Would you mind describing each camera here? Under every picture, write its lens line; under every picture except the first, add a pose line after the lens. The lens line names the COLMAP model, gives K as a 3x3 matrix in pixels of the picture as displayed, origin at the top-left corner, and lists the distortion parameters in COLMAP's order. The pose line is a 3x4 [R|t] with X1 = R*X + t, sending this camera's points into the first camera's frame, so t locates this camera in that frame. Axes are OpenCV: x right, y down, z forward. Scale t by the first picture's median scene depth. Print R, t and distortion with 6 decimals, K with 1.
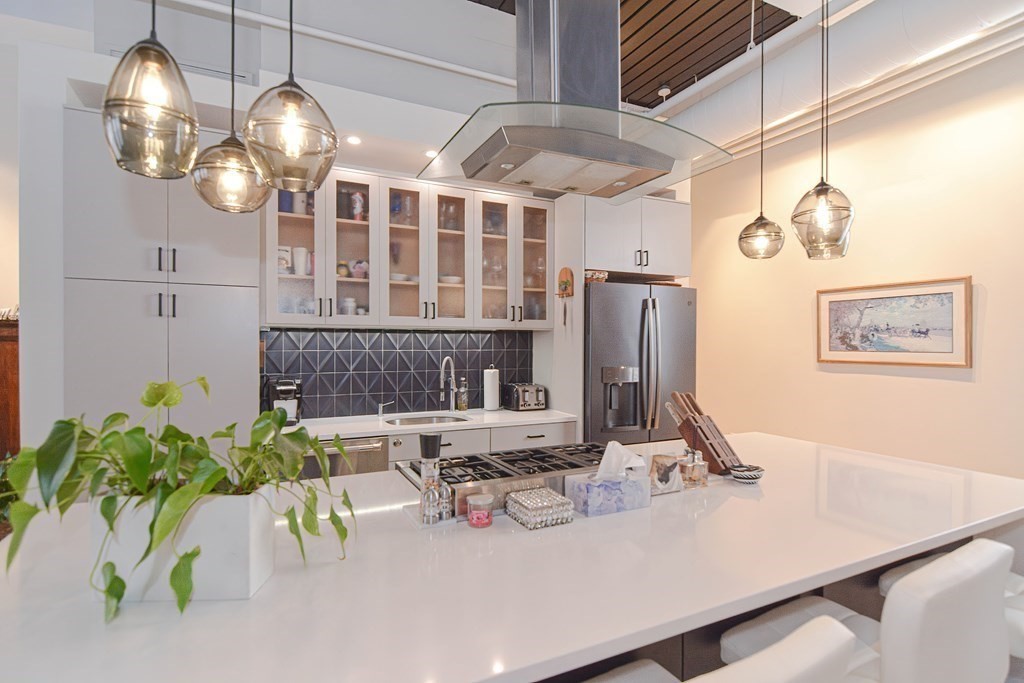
lens RADIAL K [[496.8, 0, 513.7], [0, 496.8, 345.2], [0, 0, 1]] dist [0.004285, -0.007927]
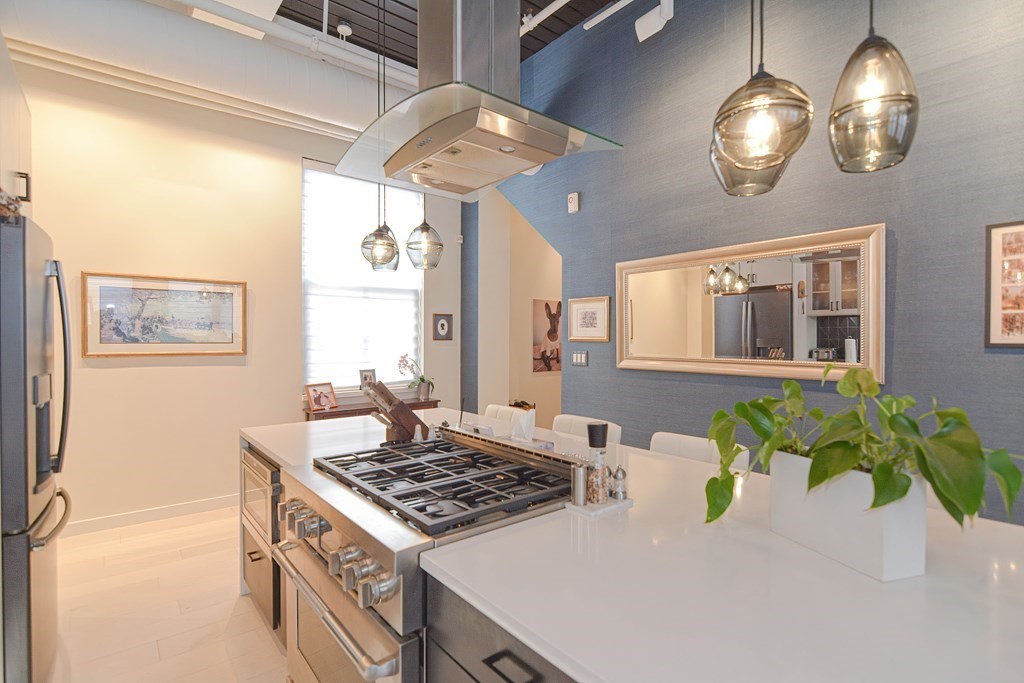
lens RADIAL K [[496.8, 0, 512.9], [0, 496.8, 340.4], [0, 0, 1]] dist [0.004285, -0.007927]
pose [[-0.216587, -0.011681, 0.976193, -0.405686], [-0.003668, 0.999931, 0.011151, -0.006760], [-0.976256, -0.001165, -0.216615, 0.535638]]
